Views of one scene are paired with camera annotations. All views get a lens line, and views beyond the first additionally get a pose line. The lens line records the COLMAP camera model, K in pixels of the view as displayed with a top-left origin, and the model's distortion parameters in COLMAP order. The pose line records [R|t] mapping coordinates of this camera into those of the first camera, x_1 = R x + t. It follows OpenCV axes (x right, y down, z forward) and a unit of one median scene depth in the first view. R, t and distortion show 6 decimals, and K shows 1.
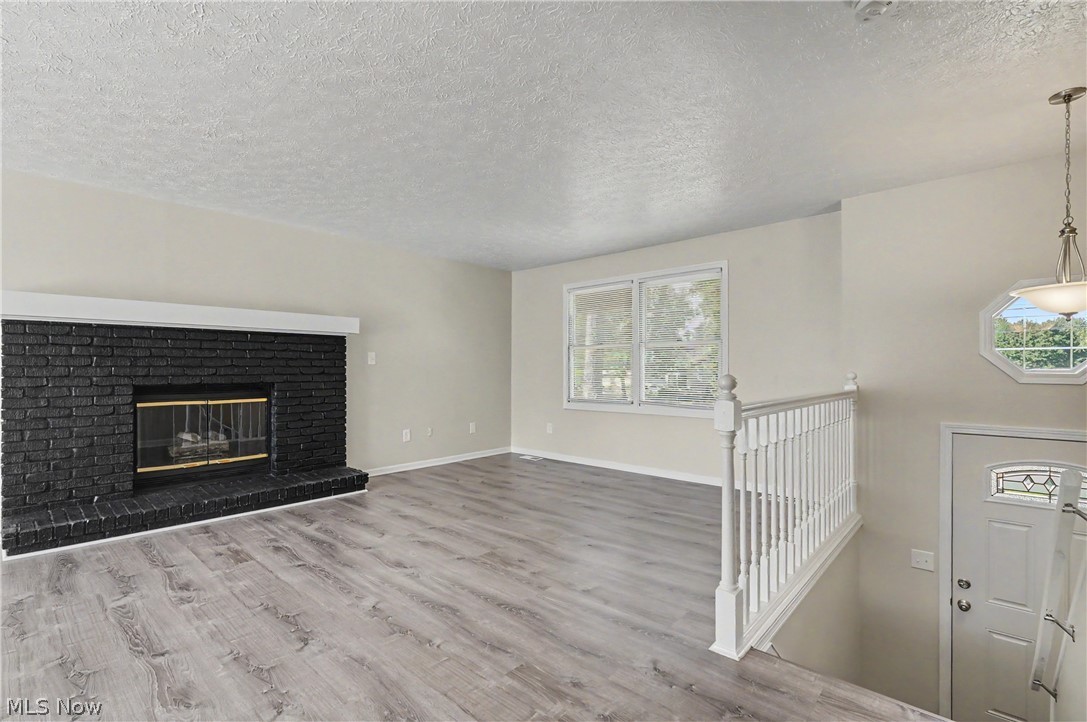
lens RADIAL K [[496.8, 0, 544.6], [0, 496.8, 369.4], [0, 0, 1]] dist [-0.005105, -0.000375]
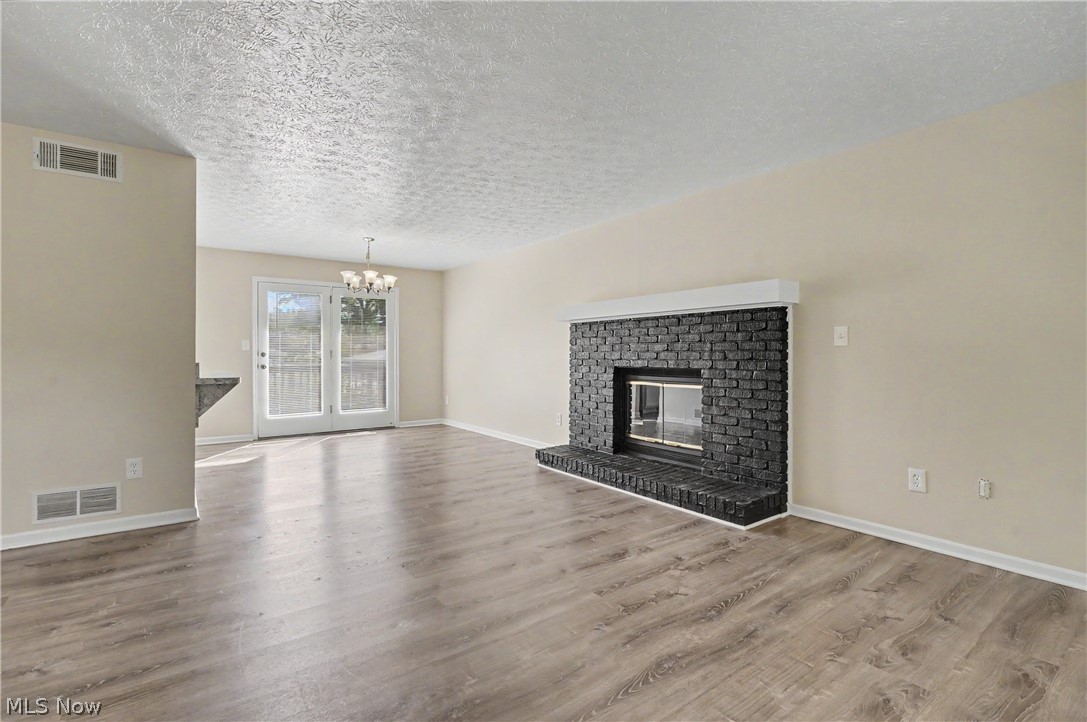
lens RADIAL K [[496.8, 0, 537.7], [0, 496.8, 363.3], [0, 0, 1]] dist [-0.005105, -0.000375]
pose [[-0.206656, 0.018597, -0.978237, 0.460514], [0.001294, 0.999824, 0.018734, -0.001095], [0.978413, 0.002606, -0.206644, 1.043917]]
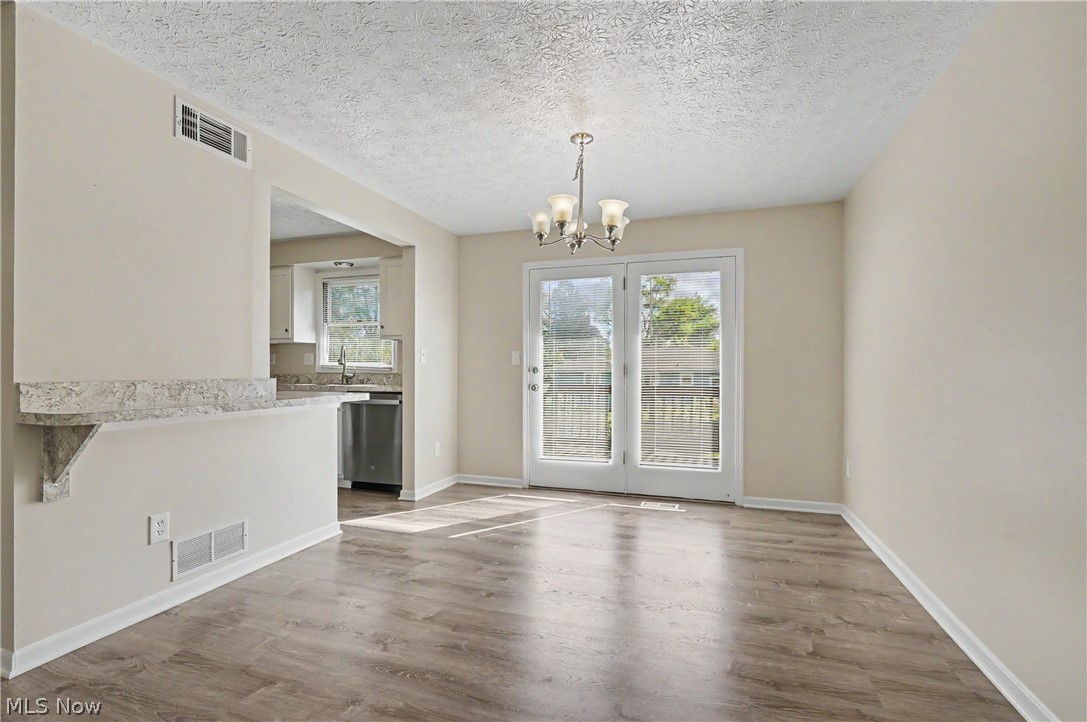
lens RADIAL K [[496.8, 0, 547.5], [0, 496.8, 366.3], [0, 0, 1]] dist [-0.005105, -0.000375]
pose [[-0.916587, -0.007309, -0.399768, -0.562790], [-0.004113, 0.999952, -0.008852, 0.000467], [0.399814, -0.006469, -0.916573, 0.897849]]
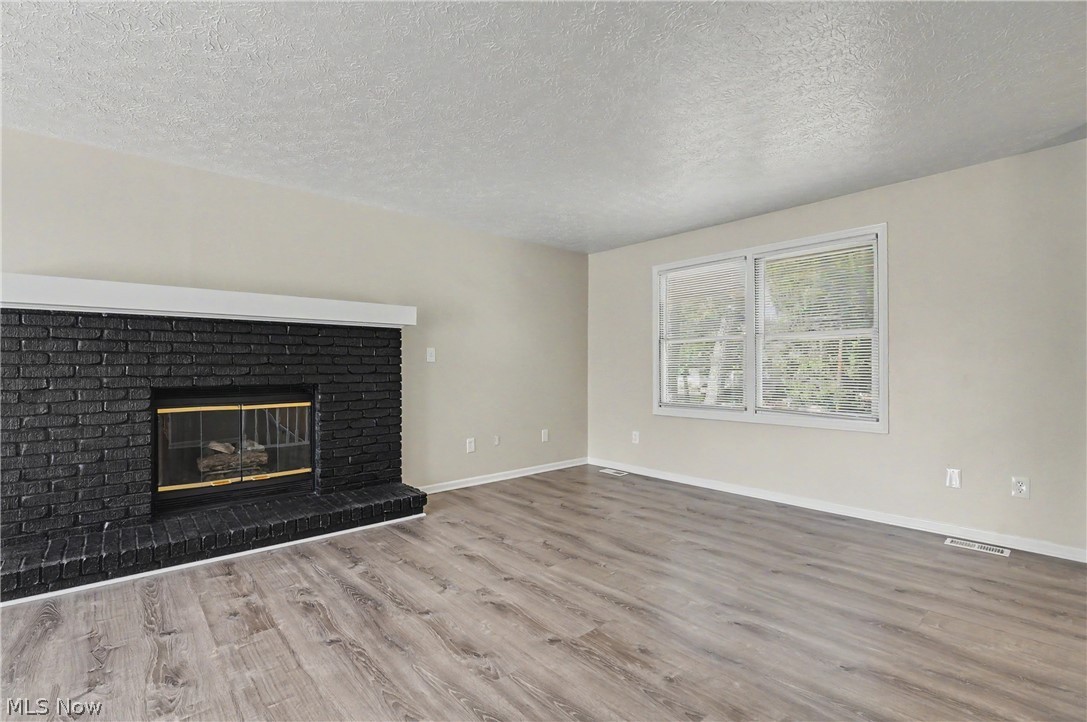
lens RADIAL K [[496.8, 0, 545.4], [0, 496.8, 367.3], [0, 0, 1]] dist [-0.005105, -0.000375]
pose [[0.993864, -0.001689, -0.110593, -0.081600], [0.001656, 0.999999, -0.000390, -0.000472], [0.110594, 0.000205, 0.993866, 0.243257]]
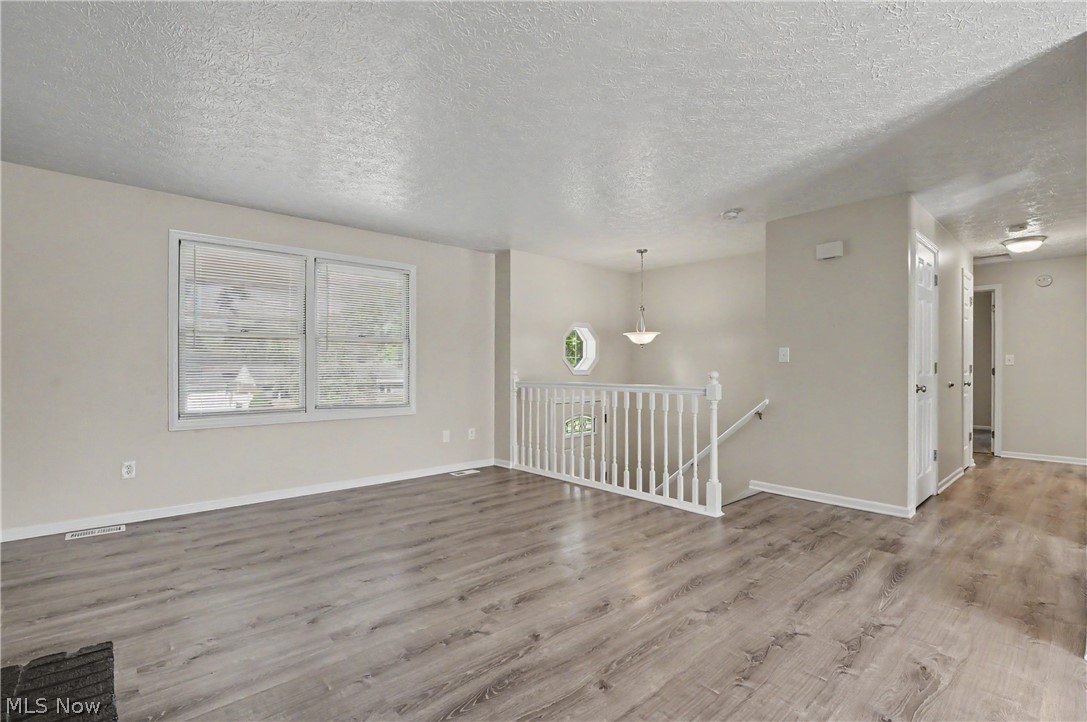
lens RADIAL K [[496.8, 0, 540.9], [0, 496.8, 366.4], [0, 0, 1]] dist [-0.005105, -0.000375]
pose [[0.105457, 0.003425, 0.994418, -0.848037], [-0.002106, 0.999993, -0.003221, -0.002128], [-0.994422, -0.001755, 0.105463, 0.766256]]
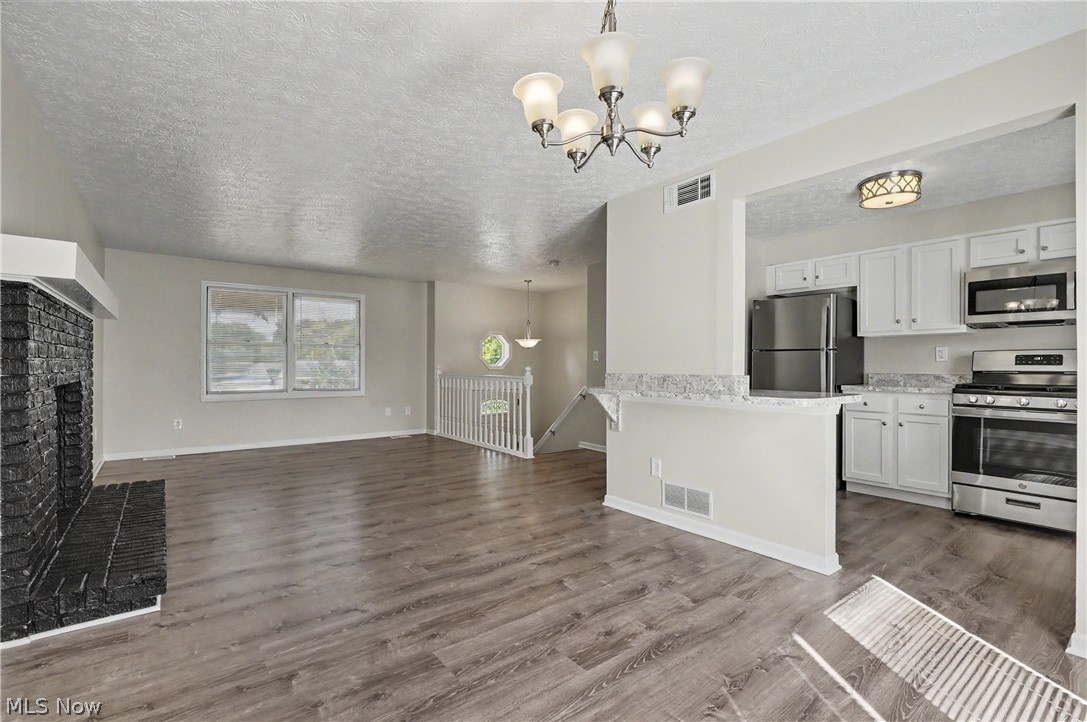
lens RADIAL K [[496.8, 0, 544.7], [0, 496.8, 360.4], [0, 0, 1]] dist [-0.005105, -0.000375]
pose [[0.179787, 0.008903, 0.983665, -1.354888], [-0.004304, 0.999957, -0.008264, -0.003229], [-0.983696, -0.002748, 0.179817, 0.192898]]
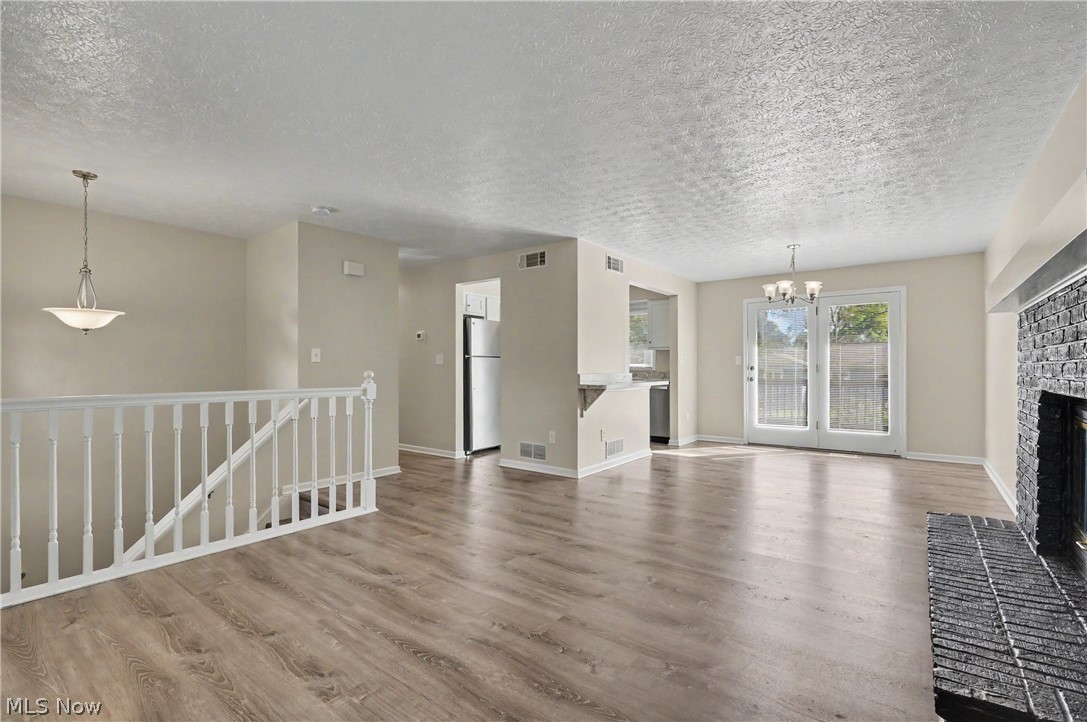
lens RADIAL K [[496.8, 0, 550.5], [0, 496.8, 363.6], [0, 0, 1]] dist [-0.005105, -0.000375]
pose [[-0.996218, 0.001740, -0.086871, -0.093039], [0.002716, 0.999934, -0.011119, 0.001505], [0.086846, -0.011313, -0.996158, 1.582819]]
